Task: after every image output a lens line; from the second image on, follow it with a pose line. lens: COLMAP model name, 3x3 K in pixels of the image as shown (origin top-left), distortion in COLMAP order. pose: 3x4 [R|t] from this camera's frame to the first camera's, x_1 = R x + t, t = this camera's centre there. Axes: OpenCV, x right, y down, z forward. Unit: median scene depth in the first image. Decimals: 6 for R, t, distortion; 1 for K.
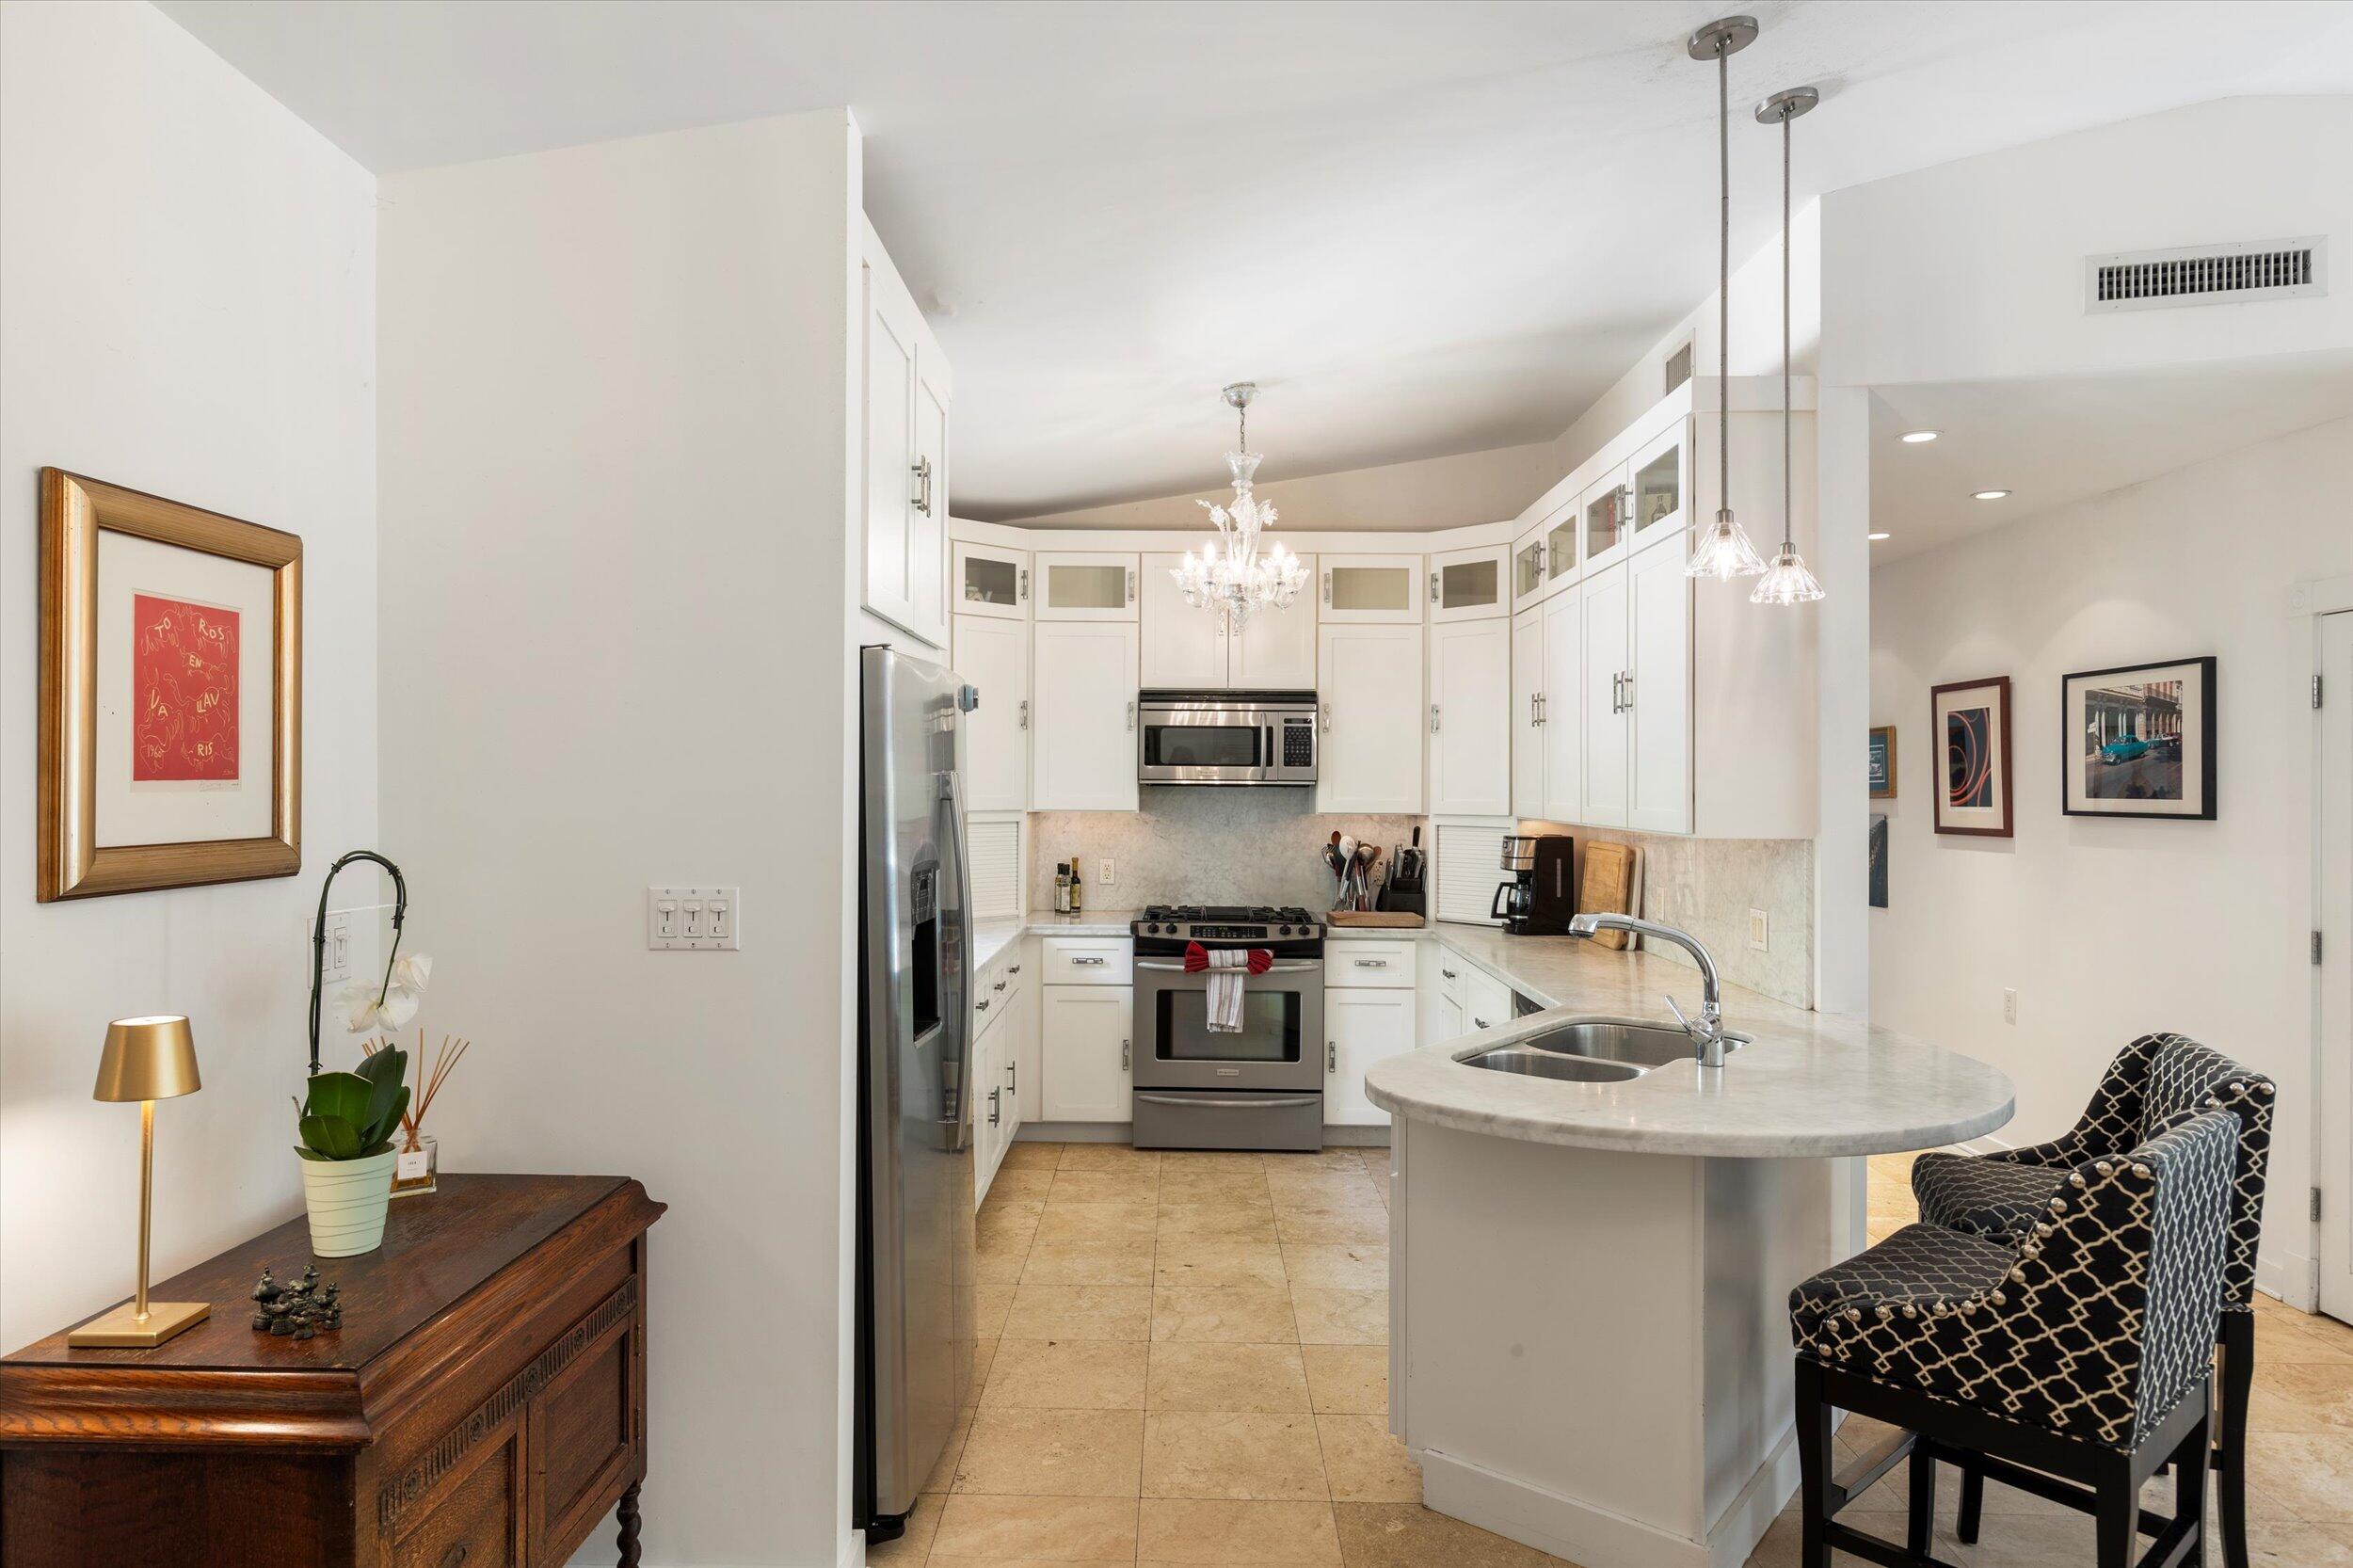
lens RADIAL K [[1287.2, 0, 1129.2], [0, 1287.2, 774.5], [0, 0, 1]] dist [0.000785, 0.001320]
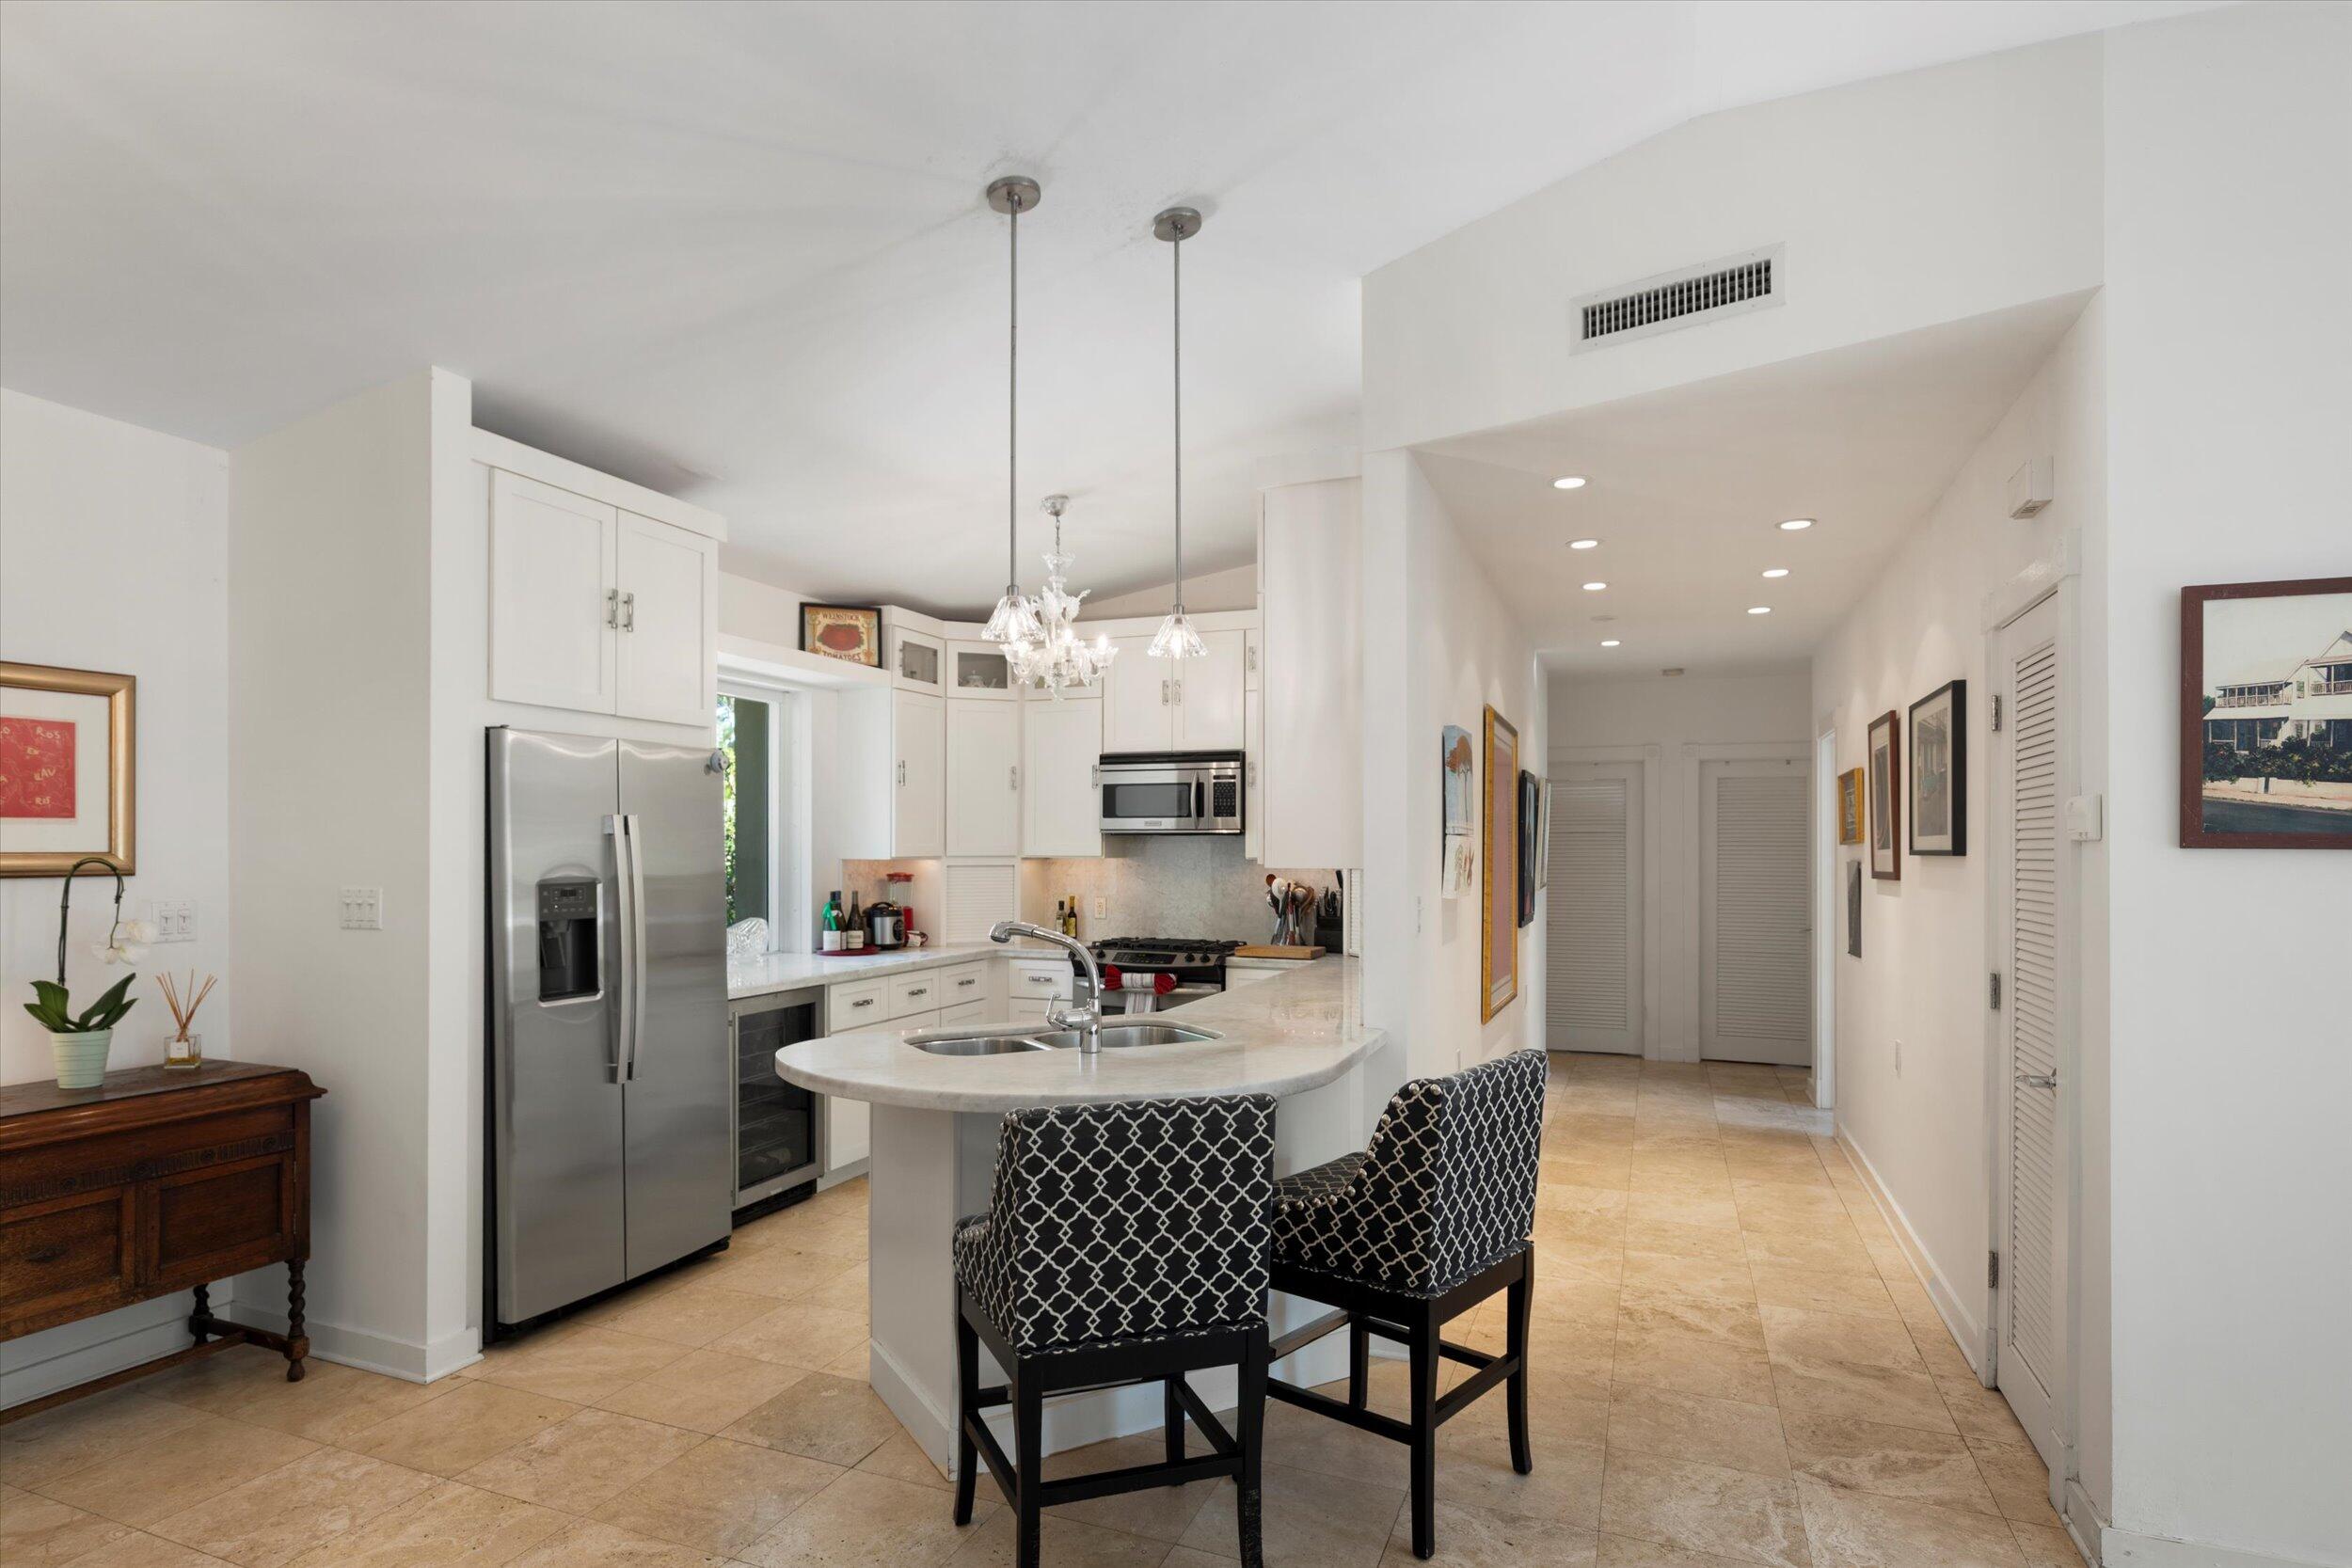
lens RADIAL K [[1159.8, 0, 1144.8], [0, 1159.8, 840.5], [0, 0, 1]] dist [0.003255, -0.000375]
pose [[0.938168, -0.006936, -0.346110, 0.774120], [0.006889, 0.999975, -0.001366, 0.029338], [0.346111, -0.001103, 0.938193, 0.015435]]
